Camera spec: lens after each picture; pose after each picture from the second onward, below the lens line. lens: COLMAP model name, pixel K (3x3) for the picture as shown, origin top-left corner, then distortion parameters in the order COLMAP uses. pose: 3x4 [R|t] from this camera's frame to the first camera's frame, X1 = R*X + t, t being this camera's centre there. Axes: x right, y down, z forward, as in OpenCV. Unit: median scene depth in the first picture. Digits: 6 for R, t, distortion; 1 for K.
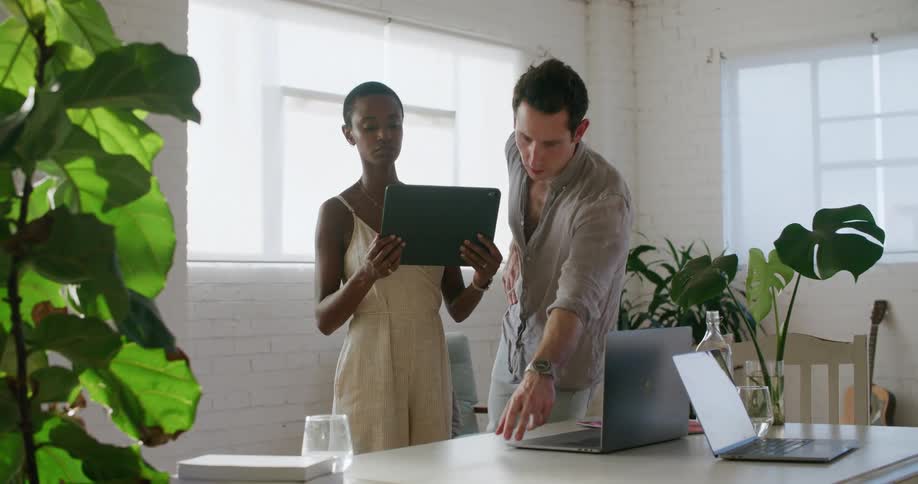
lens RADIAL K [[1311.2, 0, 459.0], [0, 1311.2, 242.0], [0, 0, 1]] dist [-0.158780, 0.025269]
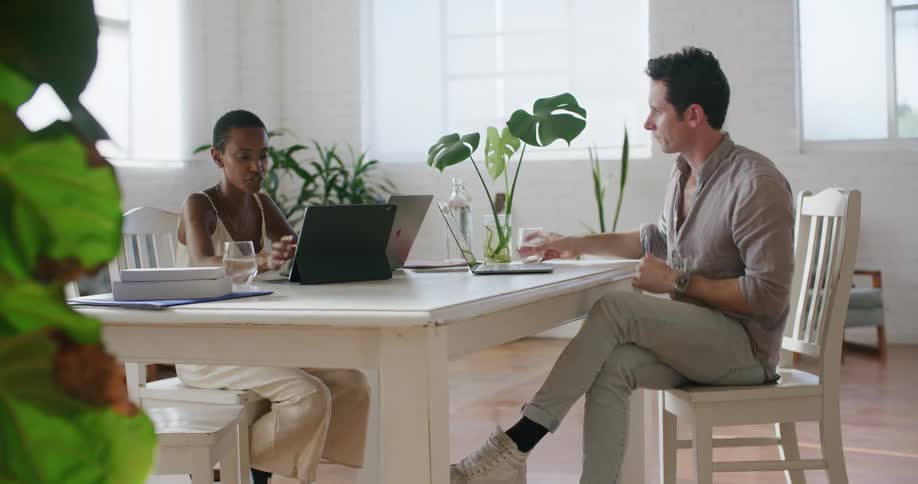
lens RADIAL K [[1311.2, 0, 459.0], [0, 1311.2, 242.0], [0, 0, 1]] dist [-0.158780, 0.025269]
pose [[0.948764, -0.017971, 0.315475, -0.080913], [-0.003046, 0.997815, 0.066002, 0.010986], [-0.315972, -0.063581, 0.946636, -0.111083]]
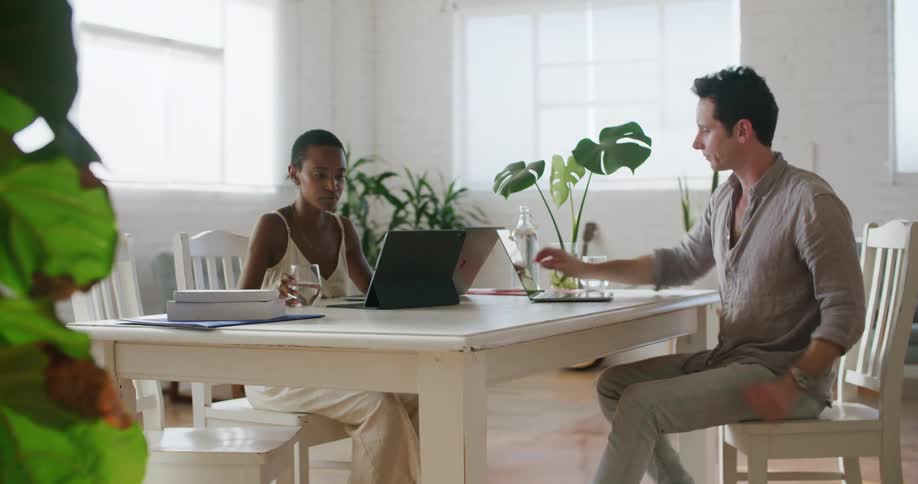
lens RADIAL K [[1311.2, 0, 459.0], [0, 1311.2, 242.0], [0, 0, 1]] dist [-0.158780, 0.025269]
pose [[0.971017, 0.002050, 0.239001, -0.068555], [-0.013179, 0.998901, 0.044975, 0.011228], [-0.238646, -0.046821, 0.969977, -0.117145]]
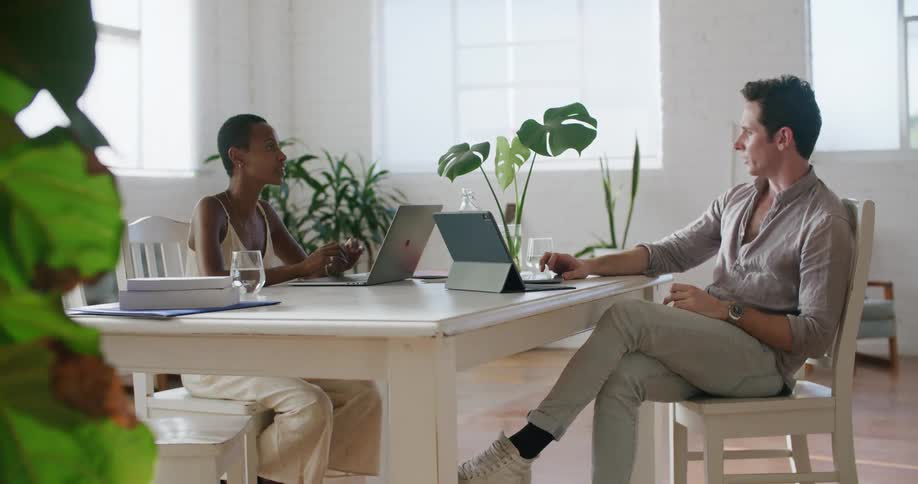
lens RADIAL K [[1311.2, 0, 459.0], [0, 1311.2, 242.0], [0, 0, 1]] dist [-0.158780, 0.025269]
pose [[0.951473, -0.012930, 0.307462, -0.079528], [-0.005223, 0.998294, 0.058147, 0.011233], [-0.307689, -0.056932, 0.949782, -0.108697]]
